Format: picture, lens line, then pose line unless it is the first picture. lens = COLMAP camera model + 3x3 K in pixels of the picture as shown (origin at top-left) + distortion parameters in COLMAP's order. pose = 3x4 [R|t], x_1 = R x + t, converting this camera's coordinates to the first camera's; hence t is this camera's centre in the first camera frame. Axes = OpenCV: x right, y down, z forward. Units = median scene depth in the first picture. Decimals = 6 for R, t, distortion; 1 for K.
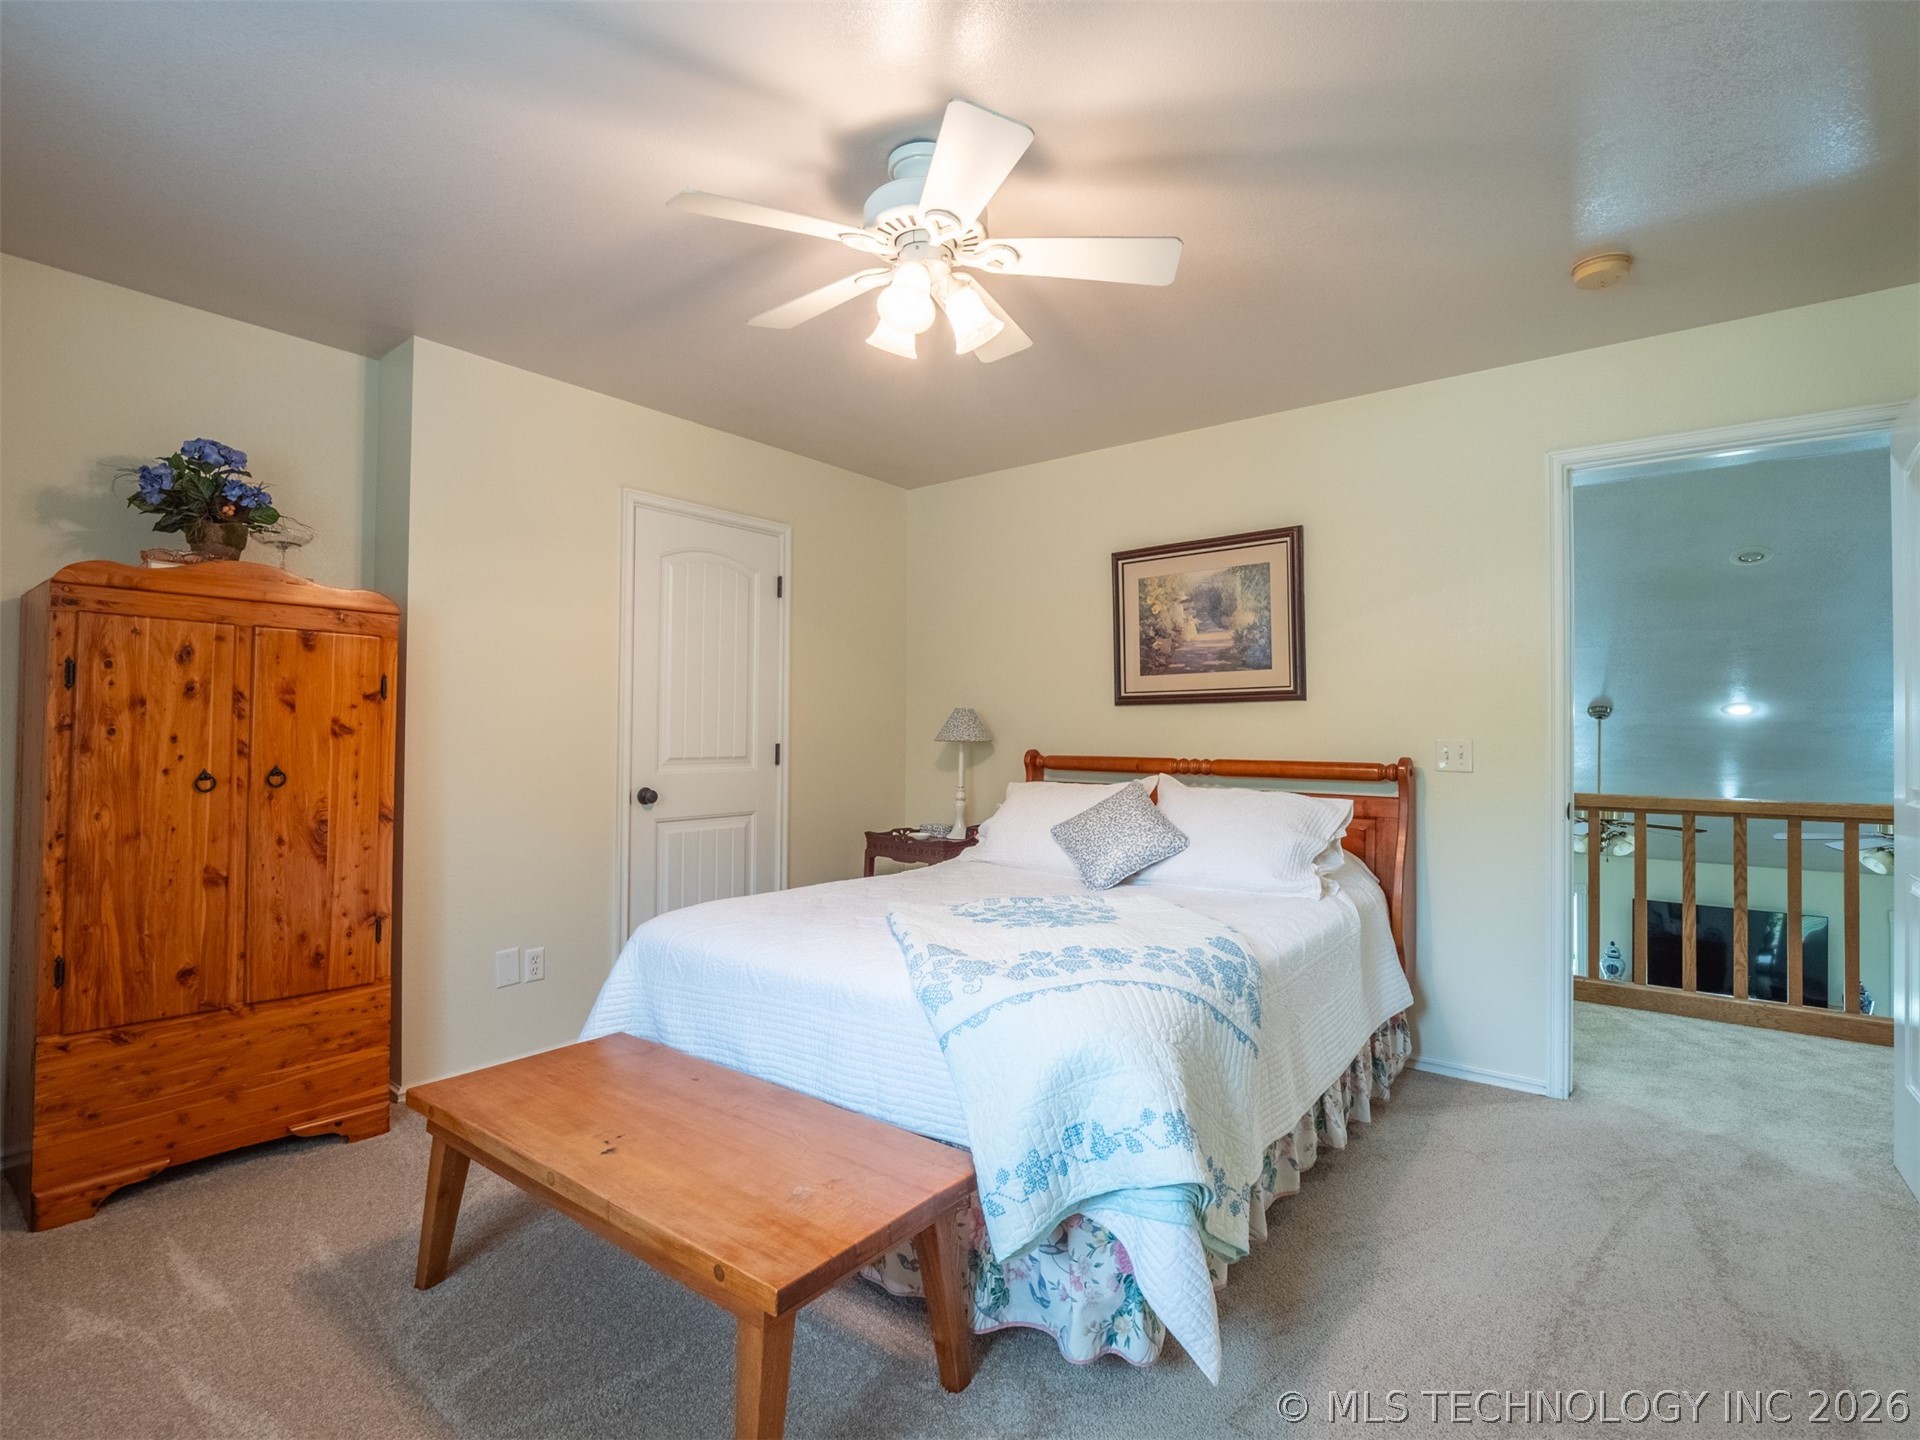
lens RADIAL K [[930.7, 0, 964.1], [0, 930.7, 720.7], [0, 0, 1]] dist [-0.002376, -0.000962]
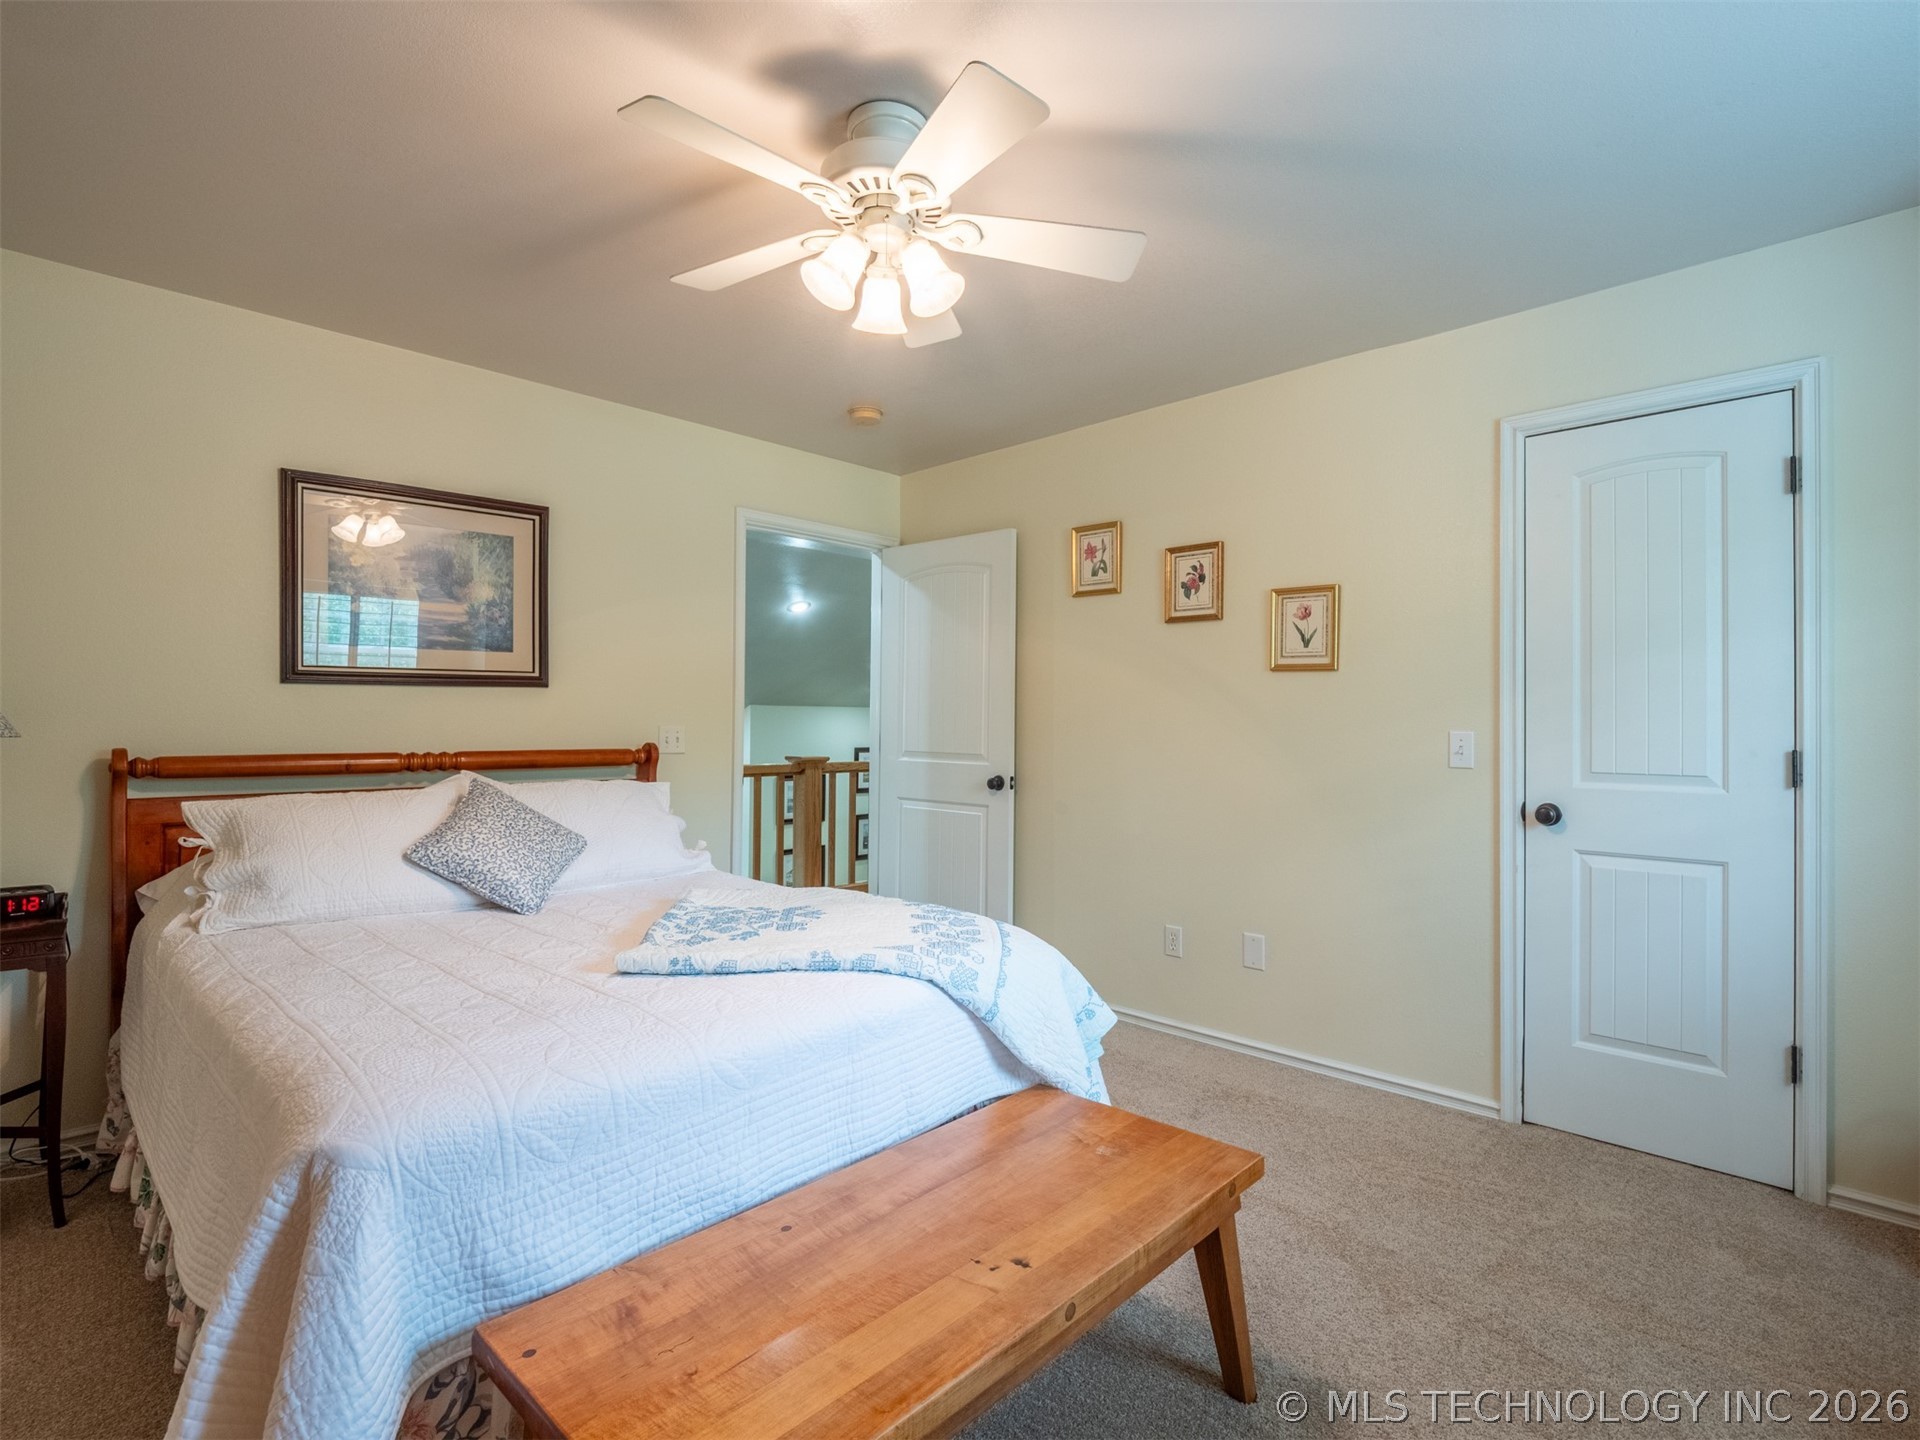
lens RADIAL K [[930.7, 0, 958.8], [0, 930.7, 715.7], [0, 0, 1]] dist [-0.002376, -0.000962]
pose [[0.121376, -0.000681, 0.992606, -0.535285], [-0.014502, 0.999892, 0.002459, -0.000606], [-0.992501, -0.014693, 0.121353, 0.441044]]
